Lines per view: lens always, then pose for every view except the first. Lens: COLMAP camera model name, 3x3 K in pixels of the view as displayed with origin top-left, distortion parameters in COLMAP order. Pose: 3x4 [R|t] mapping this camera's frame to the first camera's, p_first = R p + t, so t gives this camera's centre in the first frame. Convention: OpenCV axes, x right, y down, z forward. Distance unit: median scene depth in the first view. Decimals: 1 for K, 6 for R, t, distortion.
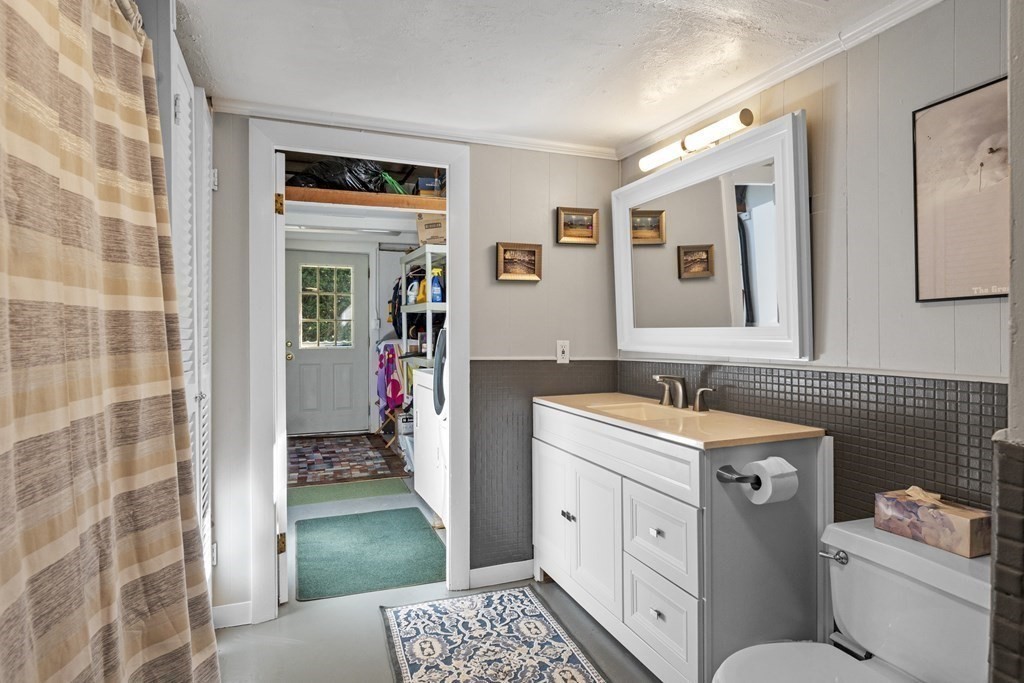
lens RADIAL K [[564.7, 0, 511.7], [0, 564.7, 333.2], [0, 0, 1]] dist [-0.002029, -0.000186]
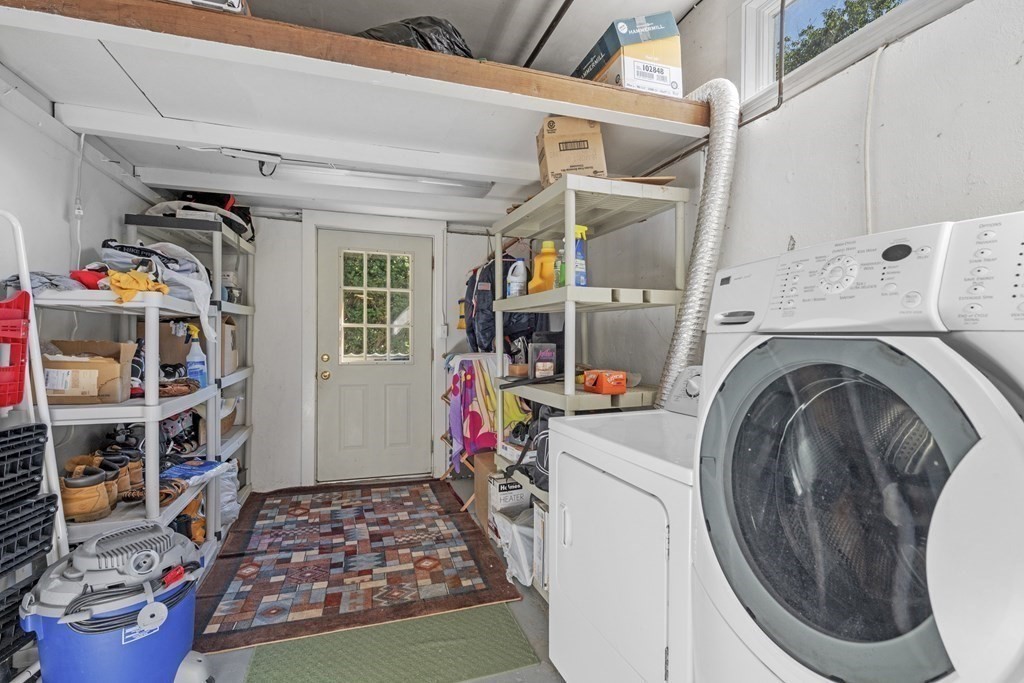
lens RADIAL K [[470.0, 0, 509.8], [0, 470.0, 344.9], [0, 0, 1]] dist [-0.004308, -0.000355]
pose [[0.999141, 0.007677, -0.040733, -0.141176], [-0.007585, 0.999968, 0.002421, -0.000365], [0.040750, -0.002110, 0.999167, 0.430656]]
